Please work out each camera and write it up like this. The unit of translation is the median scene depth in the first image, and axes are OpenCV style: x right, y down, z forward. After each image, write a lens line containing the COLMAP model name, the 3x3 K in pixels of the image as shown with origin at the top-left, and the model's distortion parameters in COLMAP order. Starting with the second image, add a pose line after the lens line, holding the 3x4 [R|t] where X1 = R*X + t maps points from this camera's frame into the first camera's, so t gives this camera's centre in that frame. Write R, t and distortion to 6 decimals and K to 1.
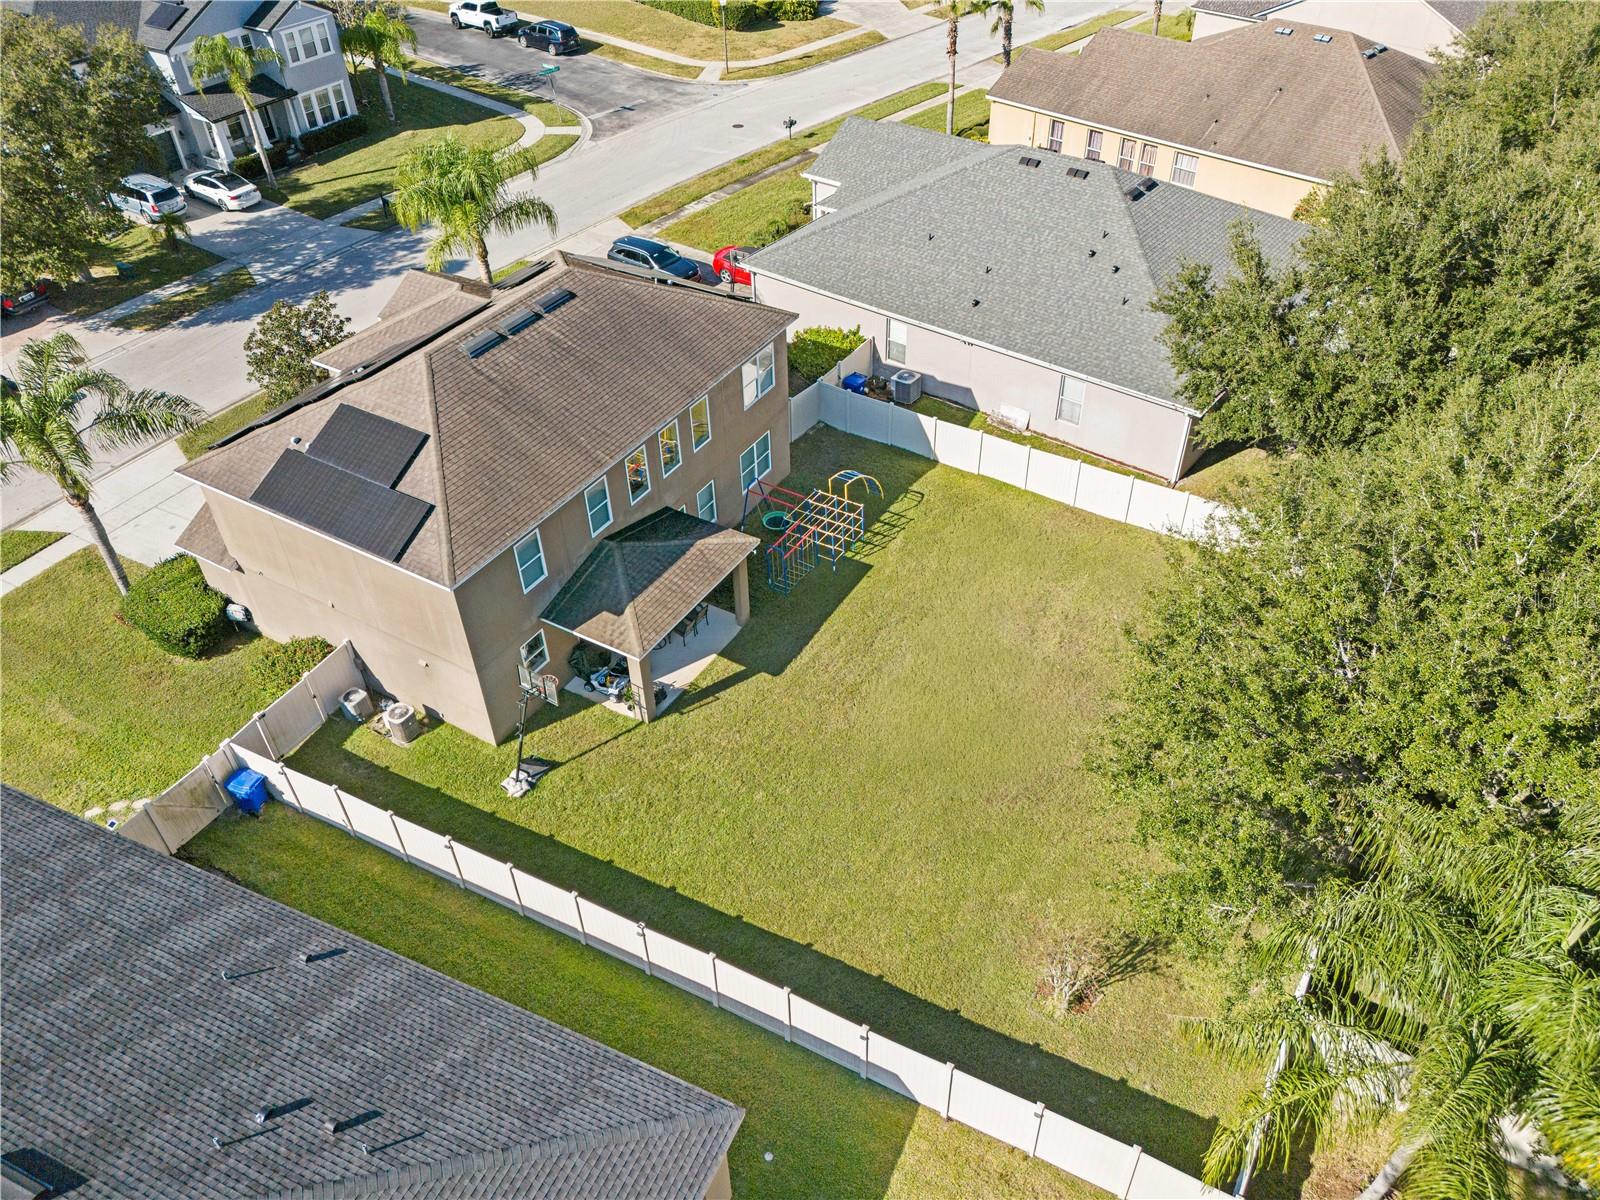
lens RADIAL K [[1199.8, 0, 800.0], [0, 1199.8, 600.0], [0, 0, 1]] dist [0.031158, -0.006371]
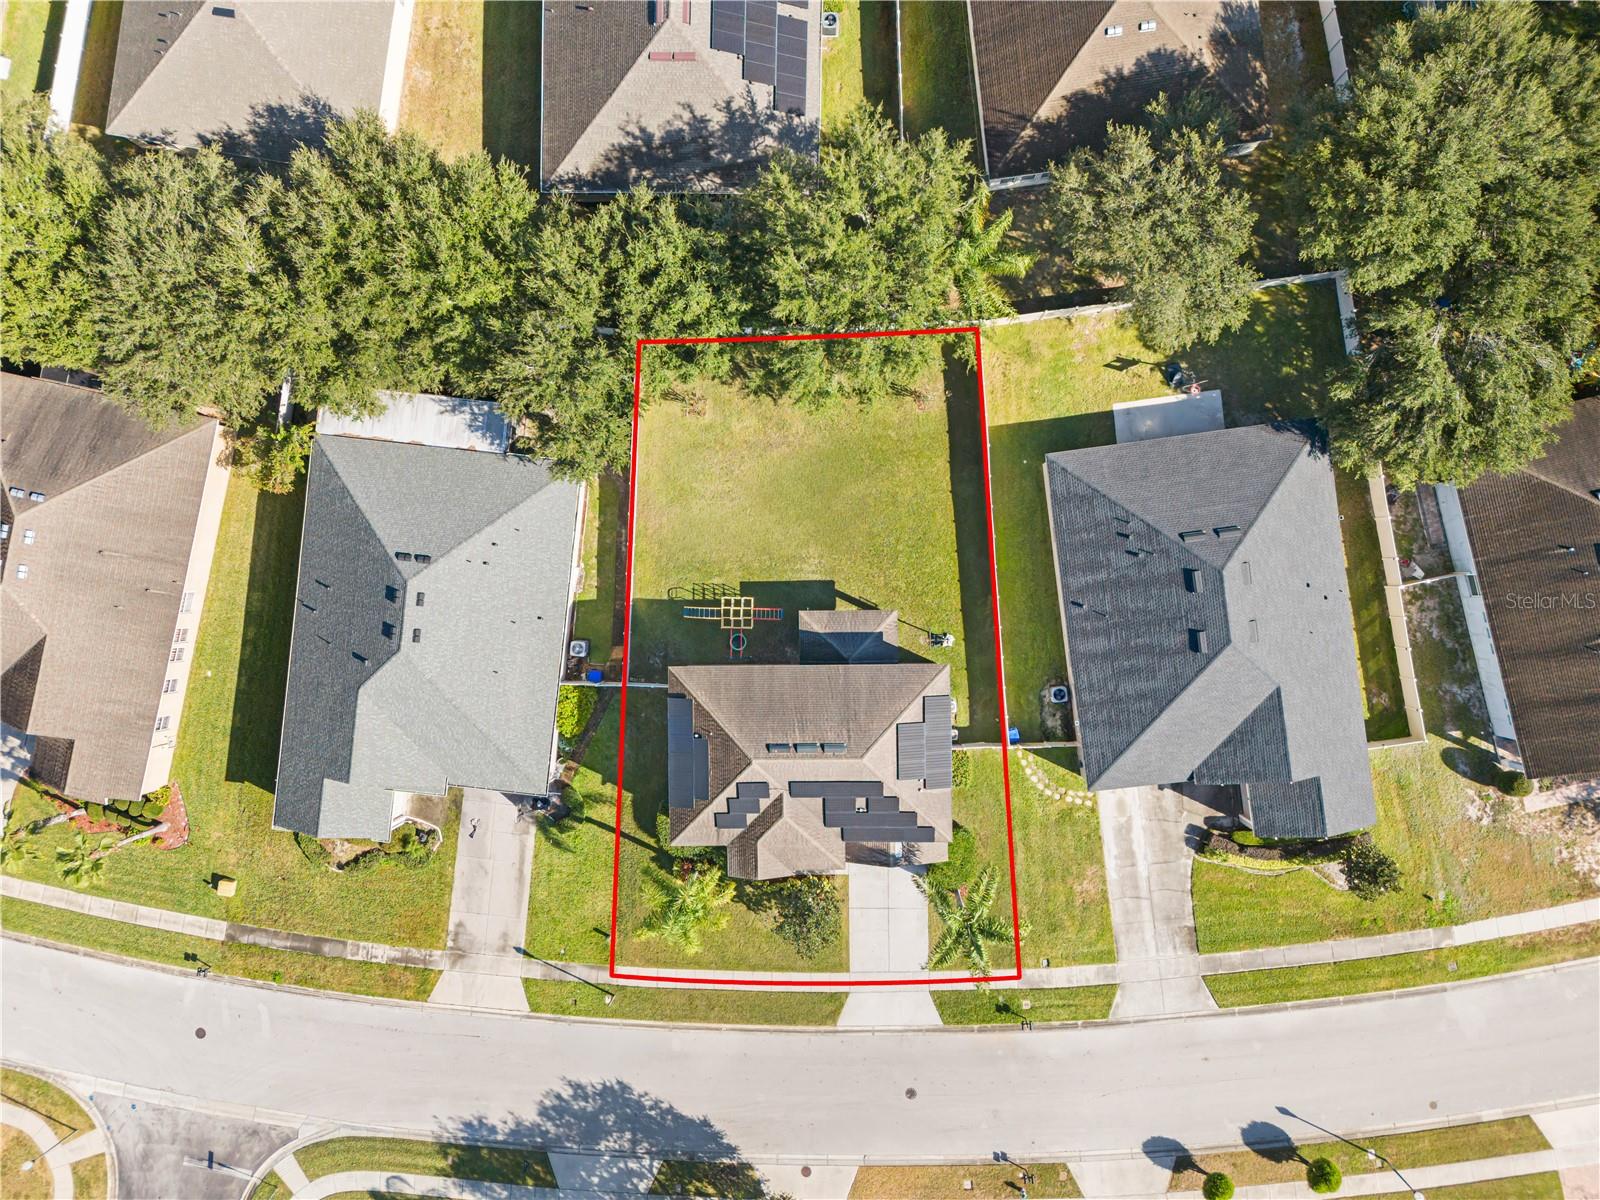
lens RADIAL K [[1199.8, 0, 800.0], [0, 1199.8, 600.0], [0, 0, 1]] dist [0.031158, -0.006371]
pose [[-0.525921, -0.848939, 0.052052, -0.079253], [0.587129, -0.318088, 0.744379, -0.980071], [-0.615375, 0.422046, 0.665726, -0.229696]]
